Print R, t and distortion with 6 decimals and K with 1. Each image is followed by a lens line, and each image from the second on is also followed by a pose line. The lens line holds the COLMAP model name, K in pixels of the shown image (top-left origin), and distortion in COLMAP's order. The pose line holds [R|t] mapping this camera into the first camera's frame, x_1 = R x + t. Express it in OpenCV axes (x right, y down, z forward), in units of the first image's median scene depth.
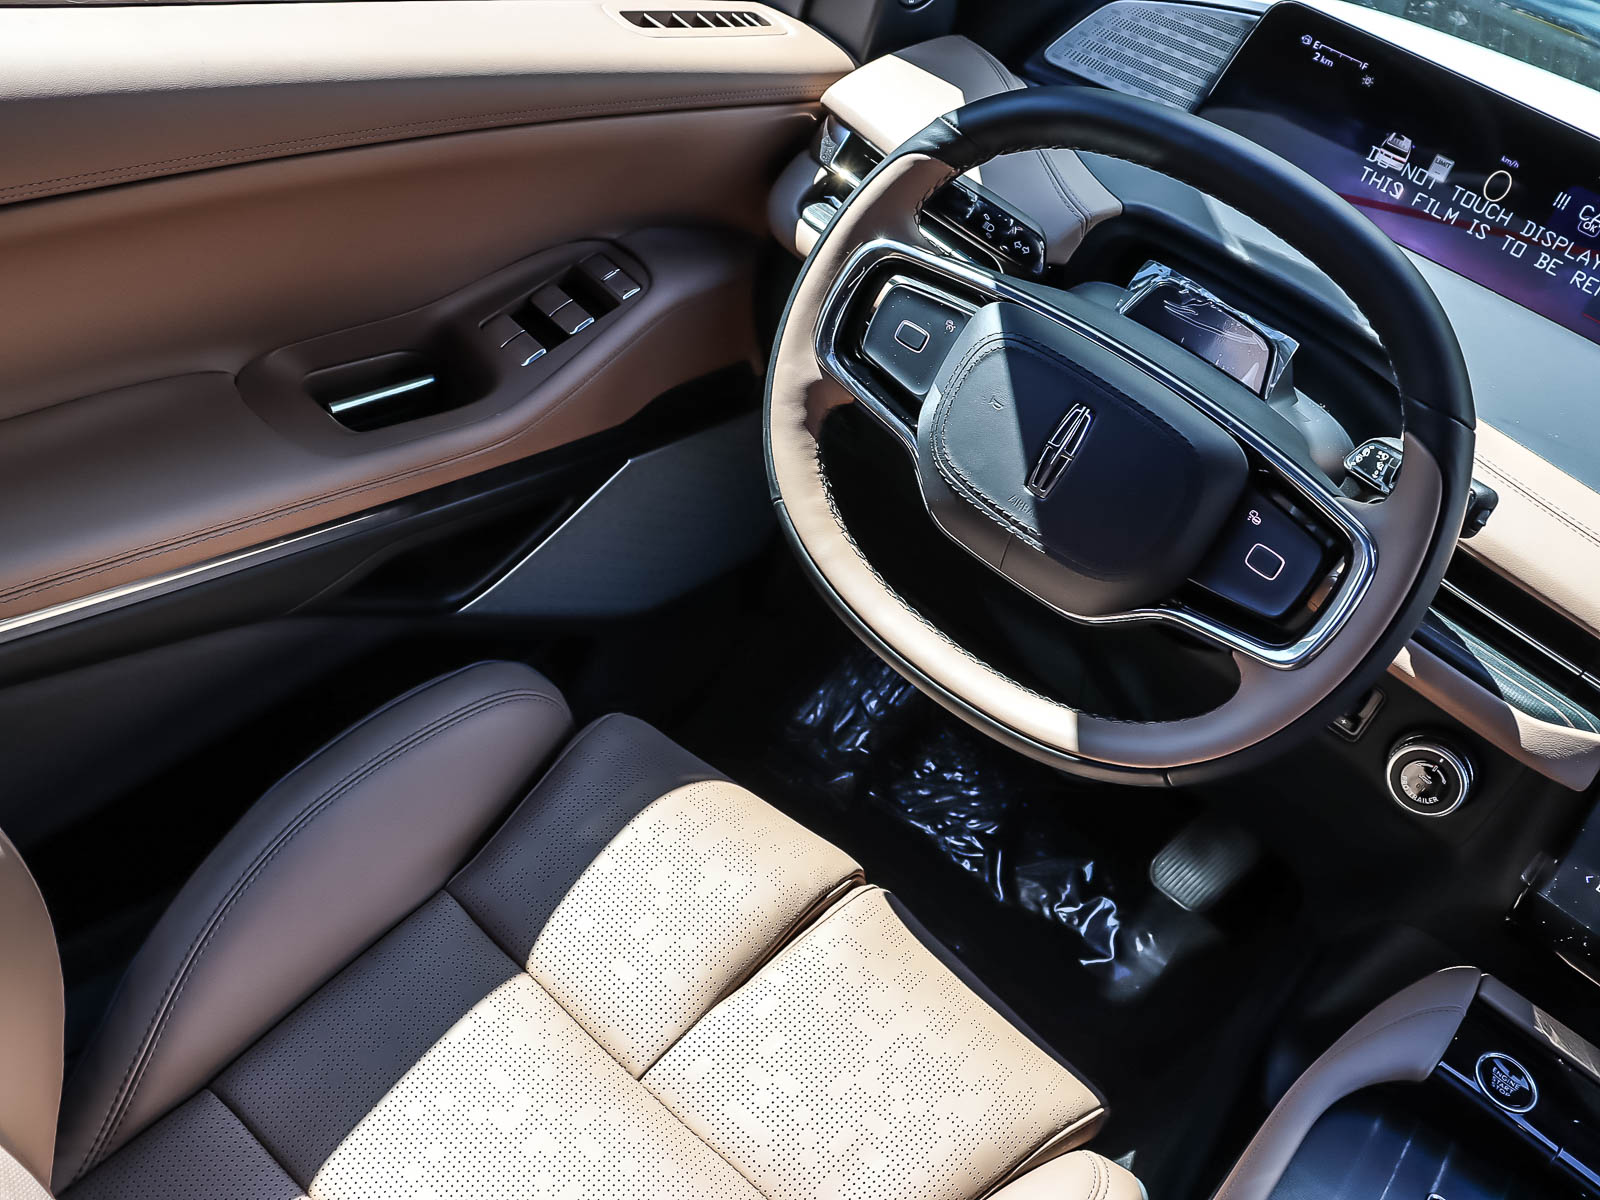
lens RADIAL K [[1477.3, 0, 800.0], [0, 1477.3, 600.0], [0, 0, 1]] dist [-0.179848, 0.159082]
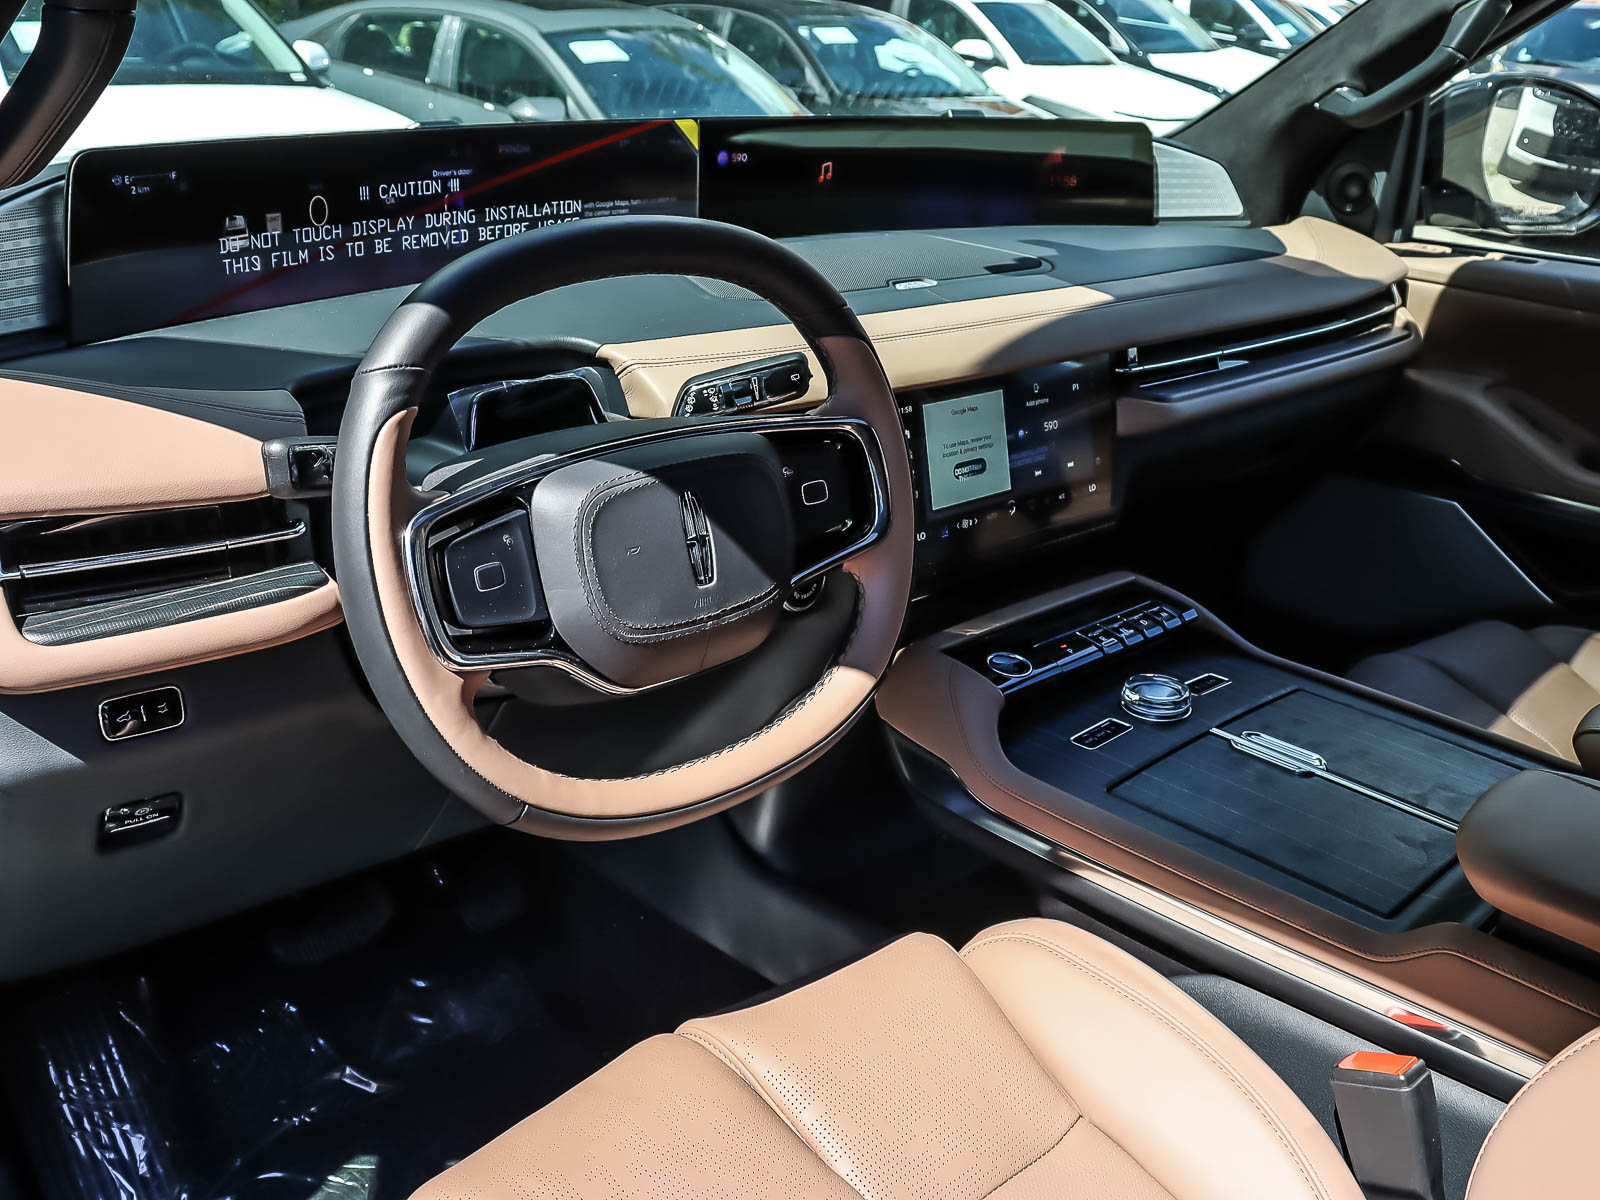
lens RADIAL K [[1477.3, 0, 800.0], [0, 1477.3, 600.0], [0, 0, 1]] dist [-0.179848, 0.159082]
pose [[0.157017, -0.621645, 0.767401, -0.588549], [0.599545, 0.677470, 0.426123, -0.430729], [-0.784787, 0.393183, 0.479078, 0.400684]]
